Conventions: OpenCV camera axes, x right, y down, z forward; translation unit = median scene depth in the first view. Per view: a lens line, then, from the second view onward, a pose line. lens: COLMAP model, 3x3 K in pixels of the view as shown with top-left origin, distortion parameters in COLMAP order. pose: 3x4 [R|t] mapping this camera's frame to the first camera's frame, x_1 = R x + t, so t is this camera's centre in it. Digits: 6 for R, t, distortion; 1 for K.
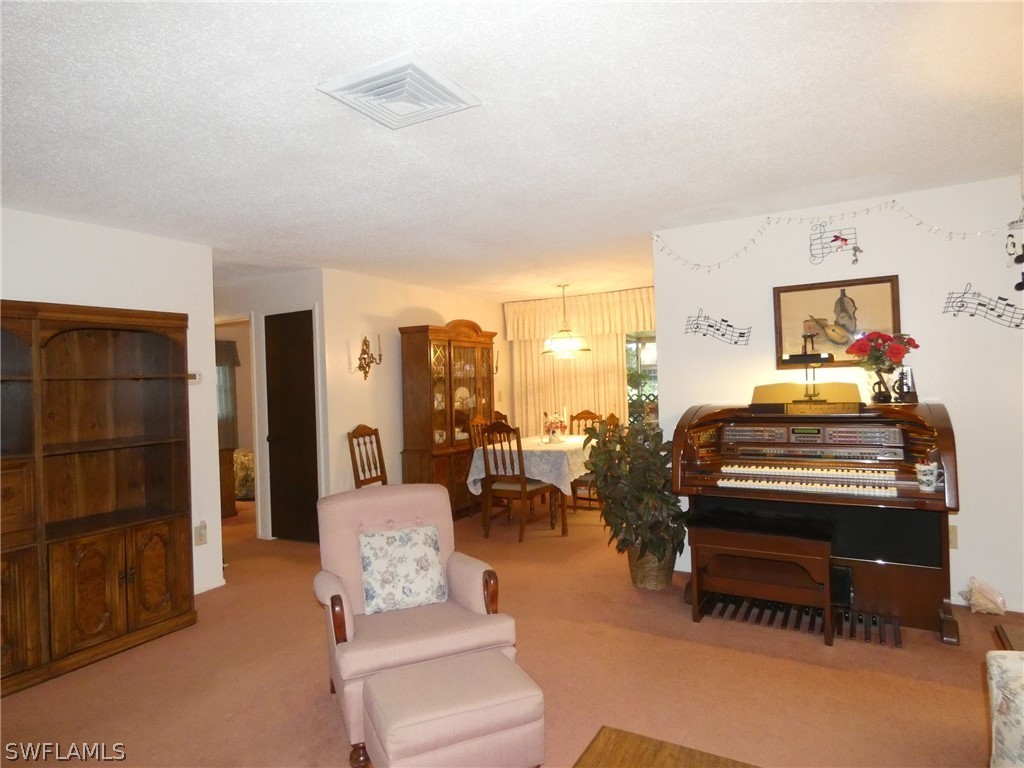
lens RADIAL K [[617.5, 0, 509.7], [0, 617.5, 382.8], [0, 0, 1]] dist [0.002551, 0.001720]
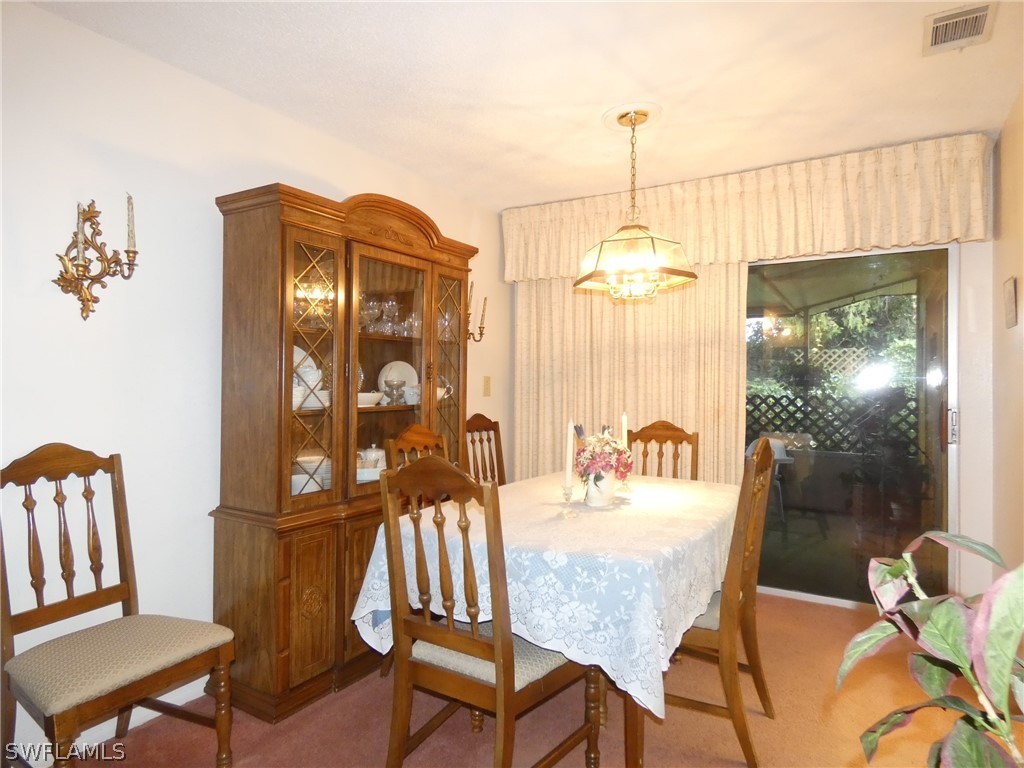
lens RADIAL K [[617.5, 0, 510.6], [0, 617.5, 384.6], [0, 0, 1]] dist [0.002551, 0.001720]
pose [[0.998813, 0.036986, -0.031695, 0.024584], [-0.036793, 0.999301, 0.006665, 0.019215], [0.031919, -0.005491, 0.999475, 0.569454]]
